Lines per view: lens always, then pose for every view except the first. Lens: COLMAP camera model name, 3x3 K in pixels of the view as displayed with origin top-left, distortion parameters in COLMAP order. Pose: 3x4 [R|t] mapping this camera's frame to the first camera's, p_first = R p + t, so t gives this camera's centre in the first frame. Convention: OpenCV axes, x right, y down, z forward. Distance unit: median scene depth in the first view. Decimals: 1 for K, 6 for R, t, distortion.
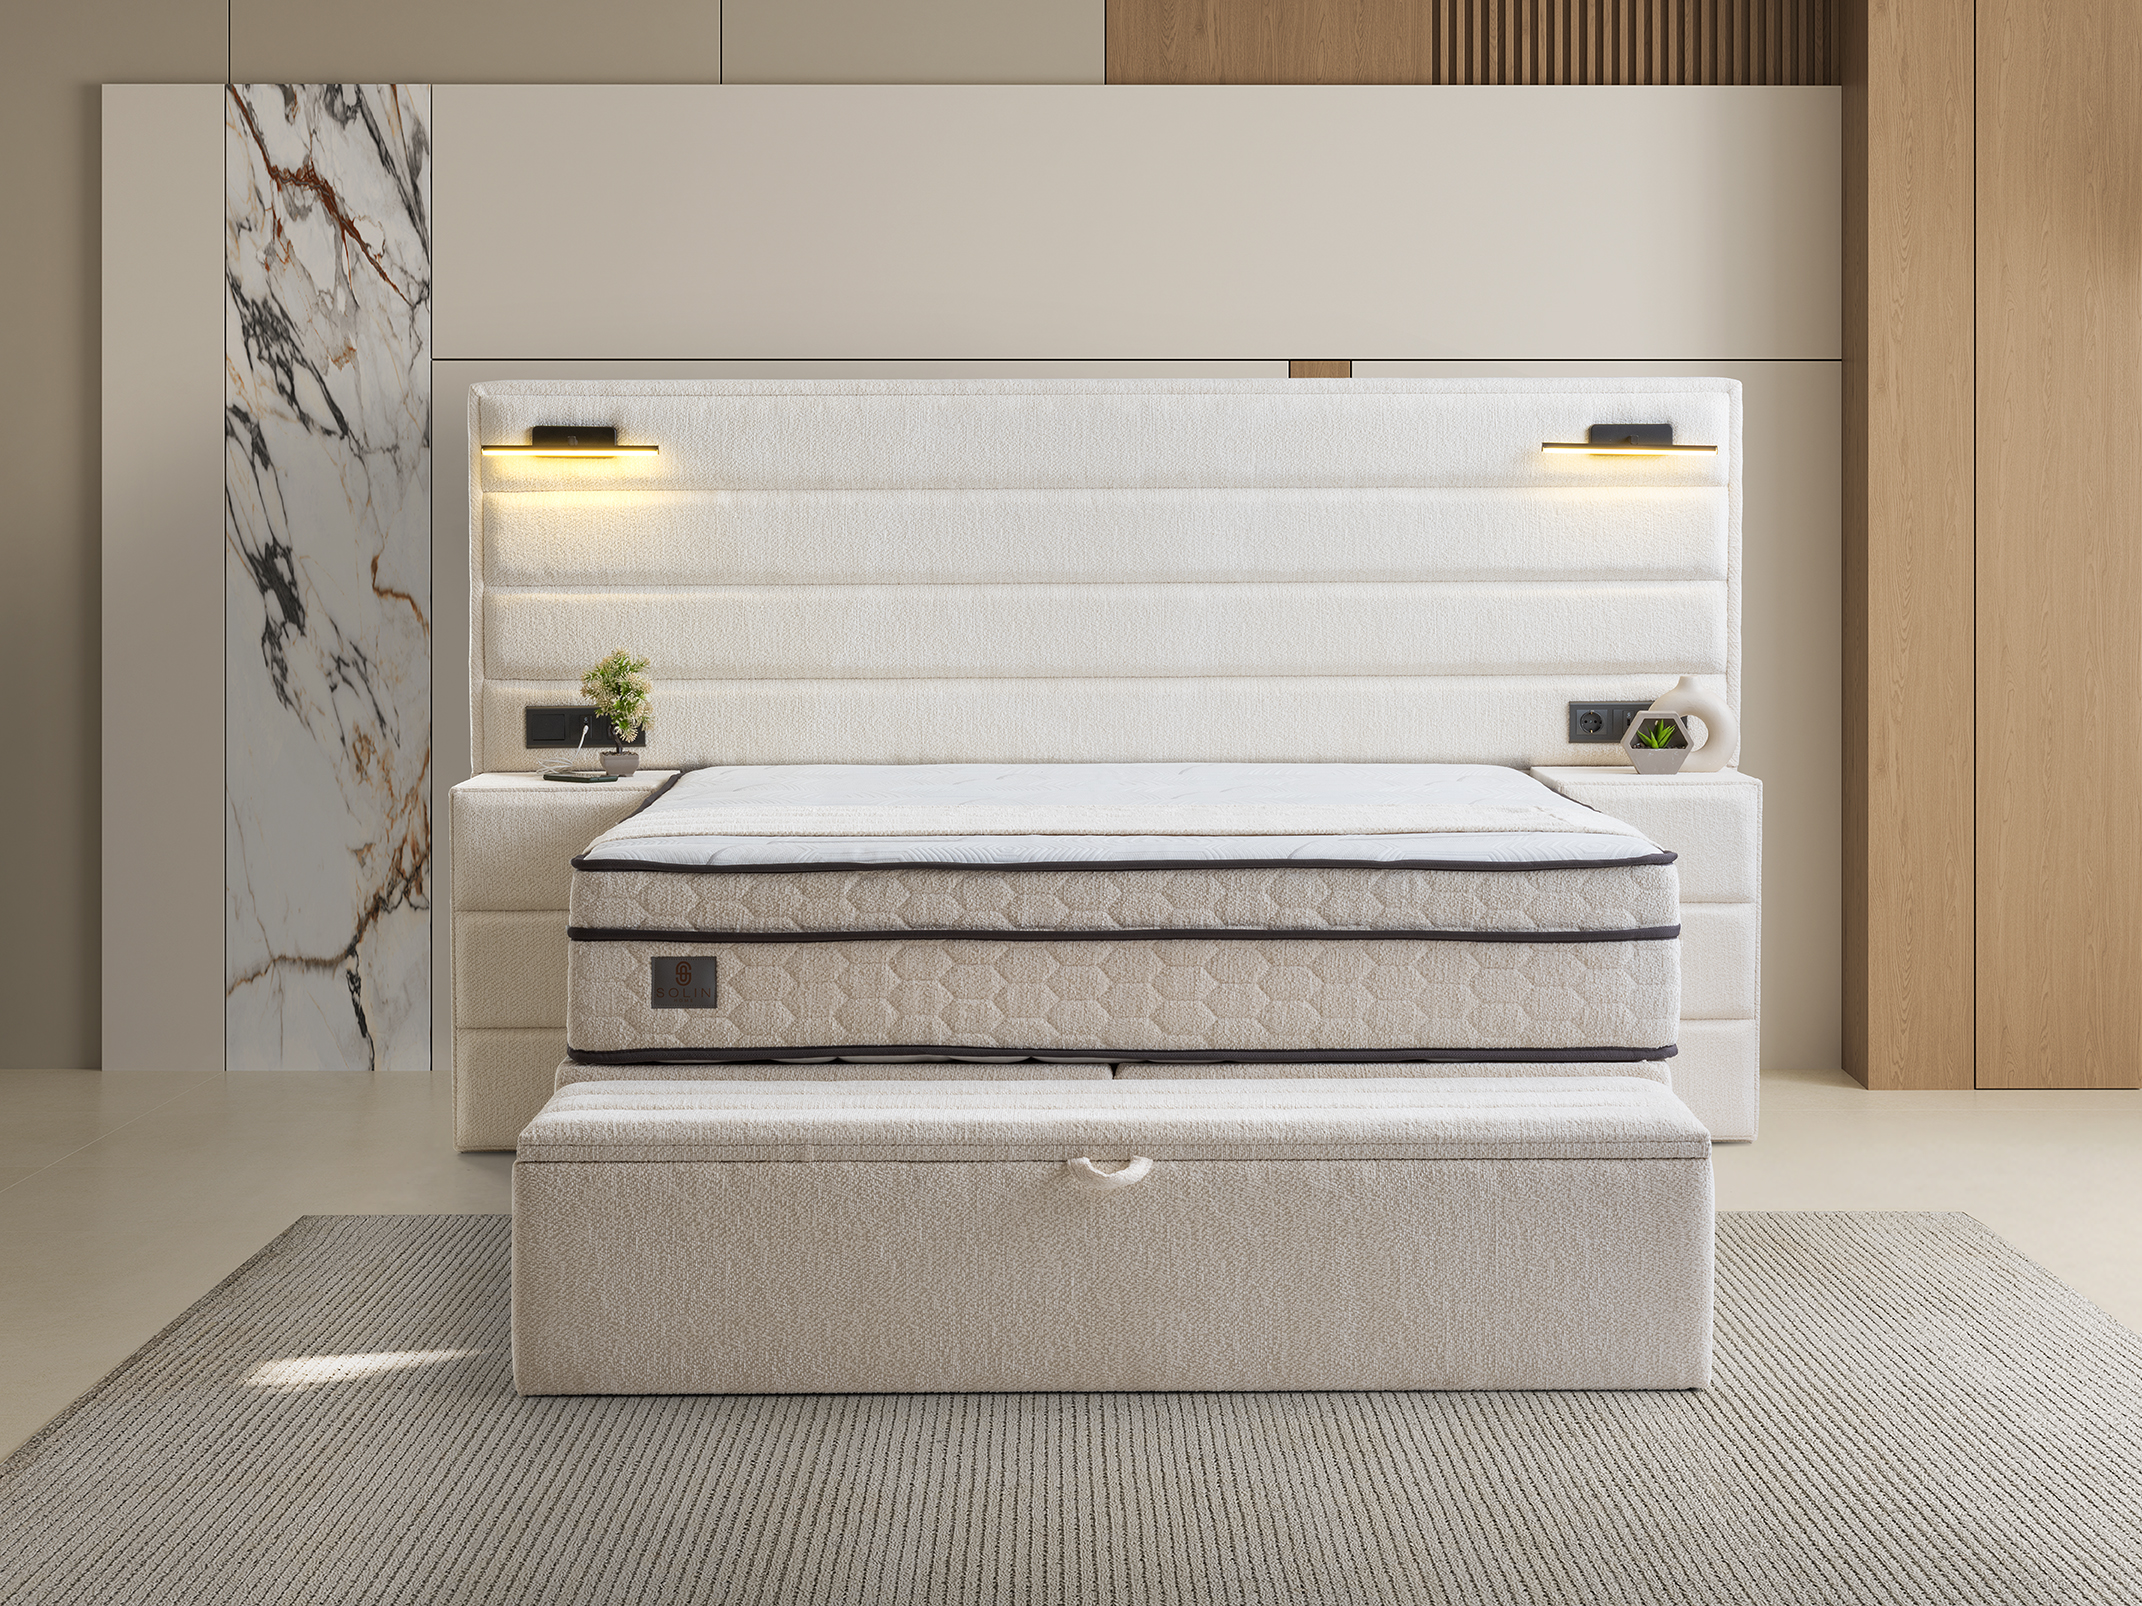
lens RADIAL K [[3756.3, 0, 1150.0], [0, 3756.3, 601.0], [0, 0, 1]] dist [-0.024927, 0.000000]
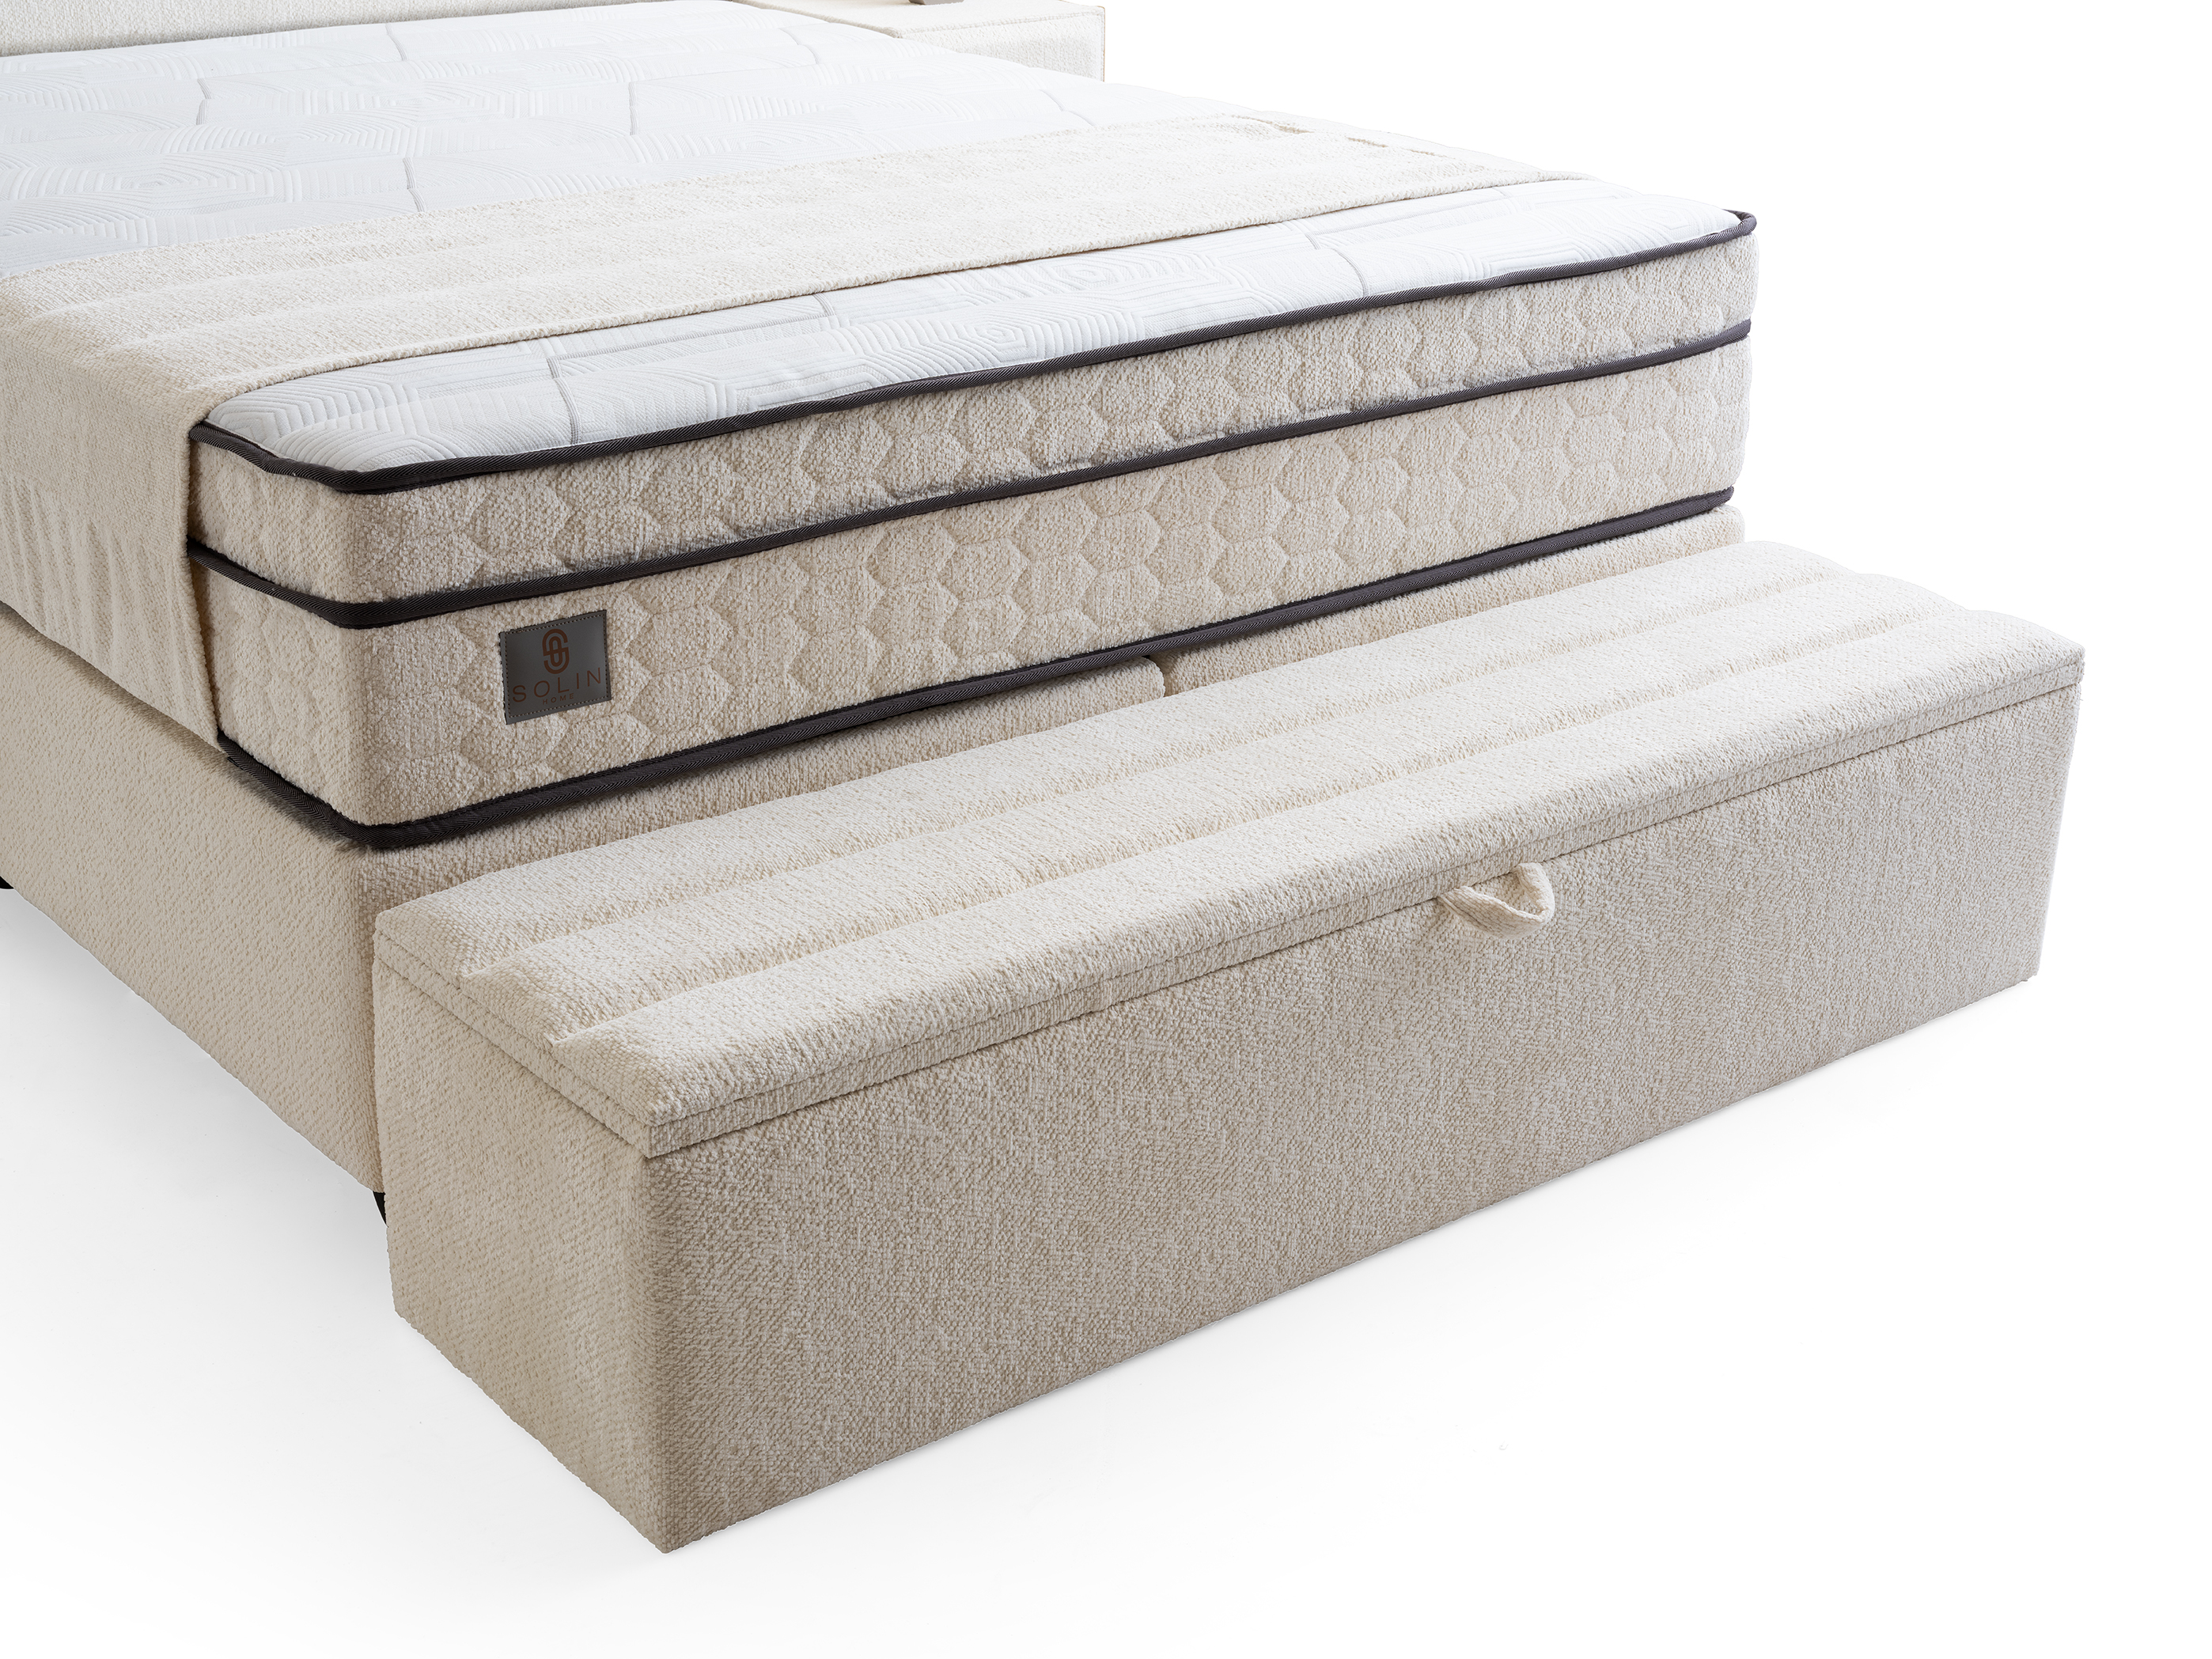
lens RADIAL K [[3124.3, 0, 1124.6], [0, 3124.3, 827.3], [0, 0, 1]] dist [0.018709, 0.000000]
pose [[0.808444, -0.214127, 0.548240, -0.305089], [0.002345, 0.932639, 0.360804, -0.037697], [-0.588568, -0.290405, 0.754489, 0.601331]]
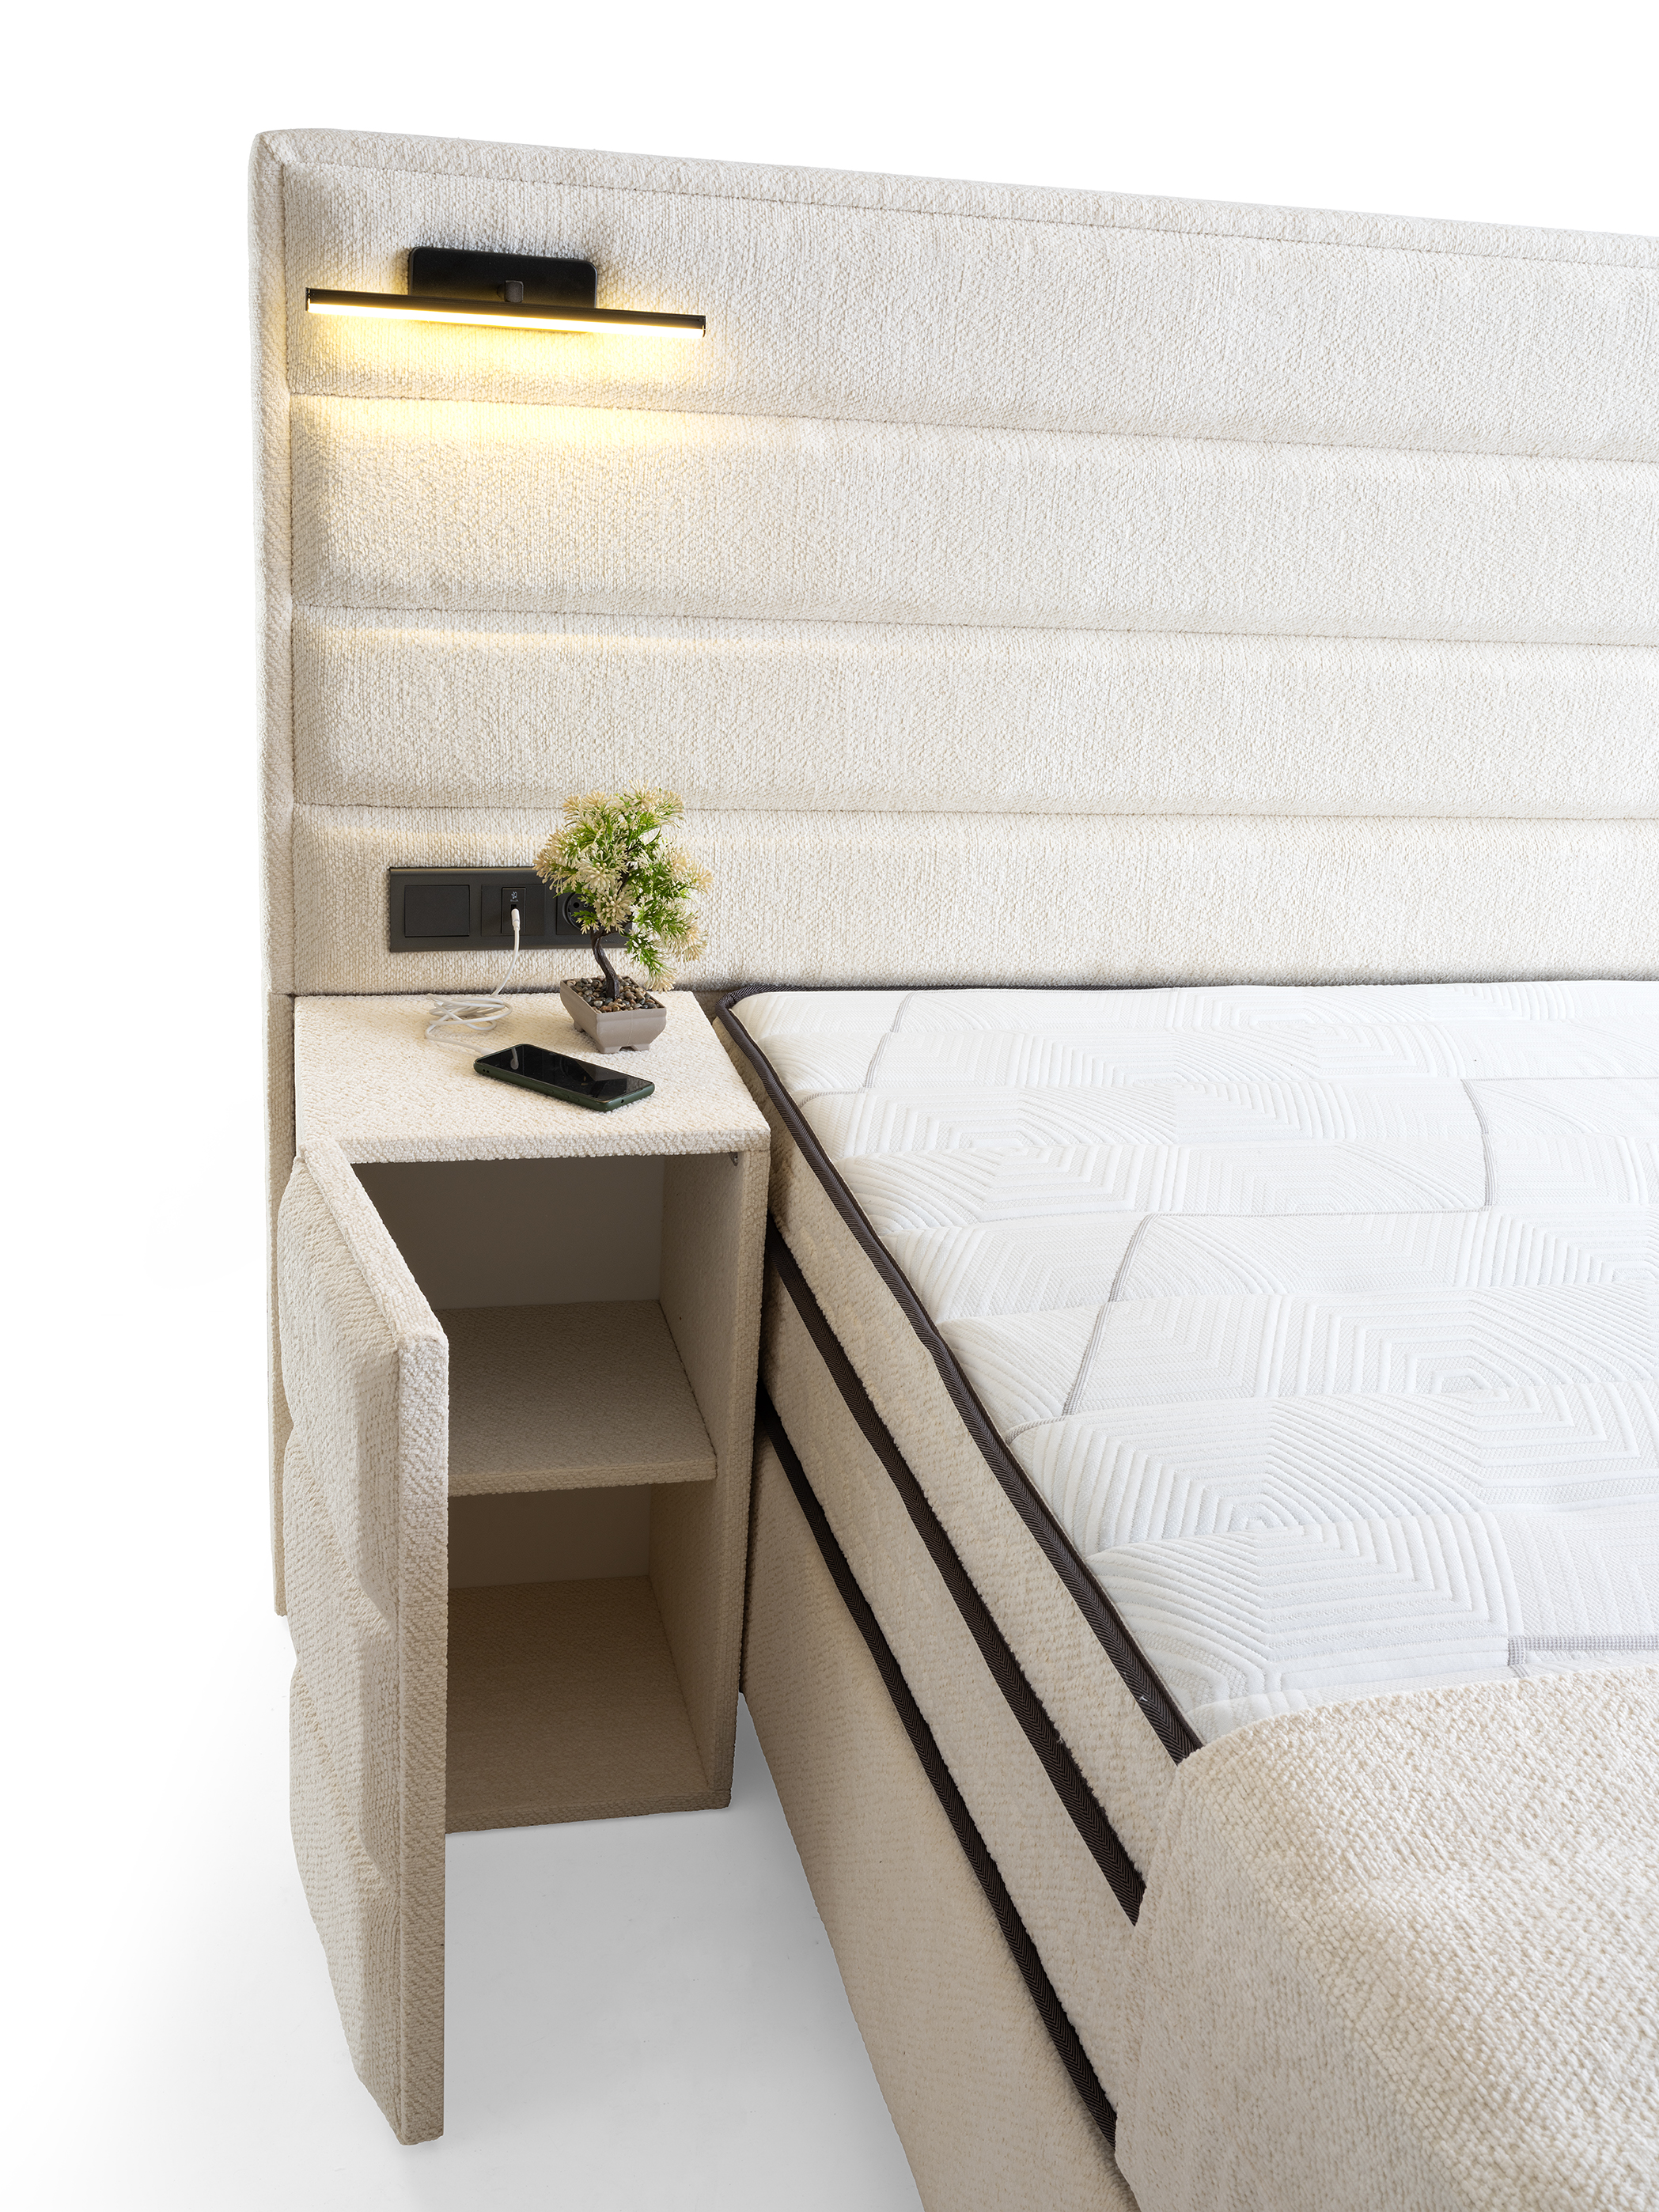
lens RADIAL K [[2371.6, 0, 824.8], [0, 2371.6, 1109.5], [0, 0, 1]] dist [0.001352, 0.000000]
pose [[0.982248, 0.005766, 0.187497, -0.229614], [-0.063104, 0.951430, 0.301328, -0.050682], [-0.176653, -0.307811, 0.934904, 0.956039]]
